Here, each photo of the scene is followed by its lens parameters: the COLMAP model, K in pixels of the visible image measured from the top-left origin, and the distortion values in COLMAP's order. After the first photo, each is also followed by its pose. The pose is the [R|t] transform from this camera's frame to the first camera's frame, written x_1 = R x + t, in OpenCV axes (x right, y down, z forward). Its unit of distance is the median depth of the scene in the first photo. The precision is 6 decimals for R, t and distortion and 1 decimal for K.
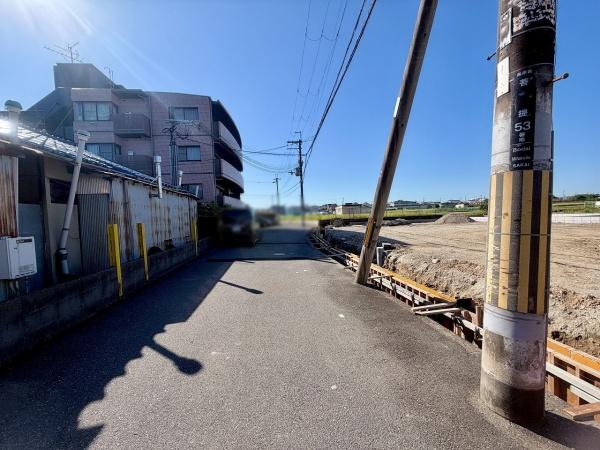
lens RADIAL K [[237.9, 0, 298.8], [0, 237.9, 225.0], [0, 0, 1]] dist [-0.001462, 0.000305]
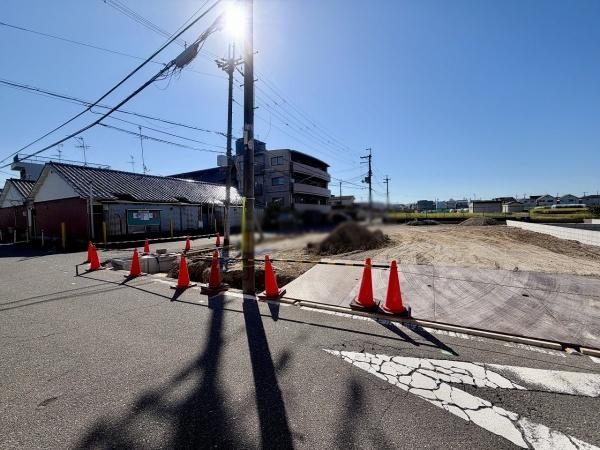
lens RADIAL K [[237.9, 0, 298.6], [0, 237.9, 226.4], [0, 0, 1]] dist [-0.001462, 0.000305]
pose [[0.802941, 0.053919, -0.593615, 1.319835], [-0.036180, 0.998473, 0.041755, -0.041829], [0.594959, -0.012050, 0.803665, -0.706115]]
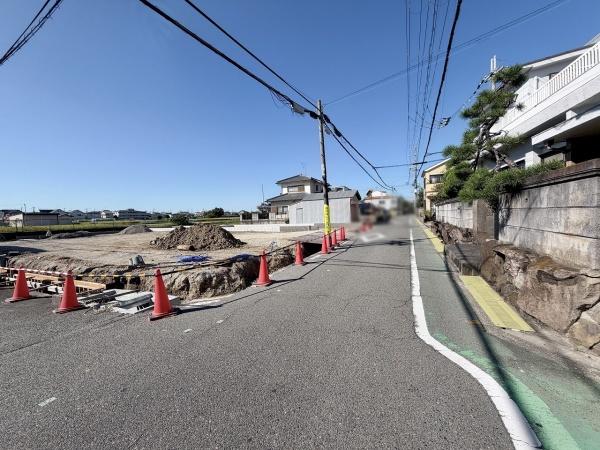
lens RADIAL K [[237.9, 0, 298.0], [0, 237.9, 226.6], [0, 0, 1]] dist [-0.001462, 0.000305]
pose [[0.532640, -0.011722, 0.846261, 0.086464], [0.042211, 0.999028, -0.012730, 0.019796], [-0.845289, 0.042502, 0.532617, -0.837012]]
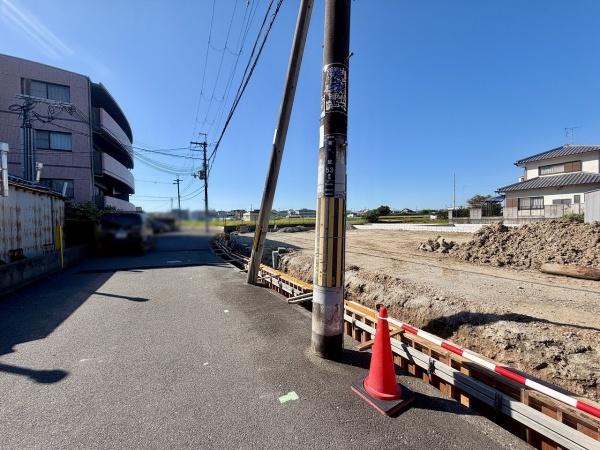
lens RADIAL K [[237.9, 0, 298.2], [0, 237.9, 224.6], [0, 0, 1]] dist [-0.001462, 0.000305]
pose [[0.930168, 0.014353, 0.366854, 0.023724], [-0.004104, 0.999580, -0.028704, 0.000097], [-0.367112, 0.025194, 0.929836, -0.059949]]
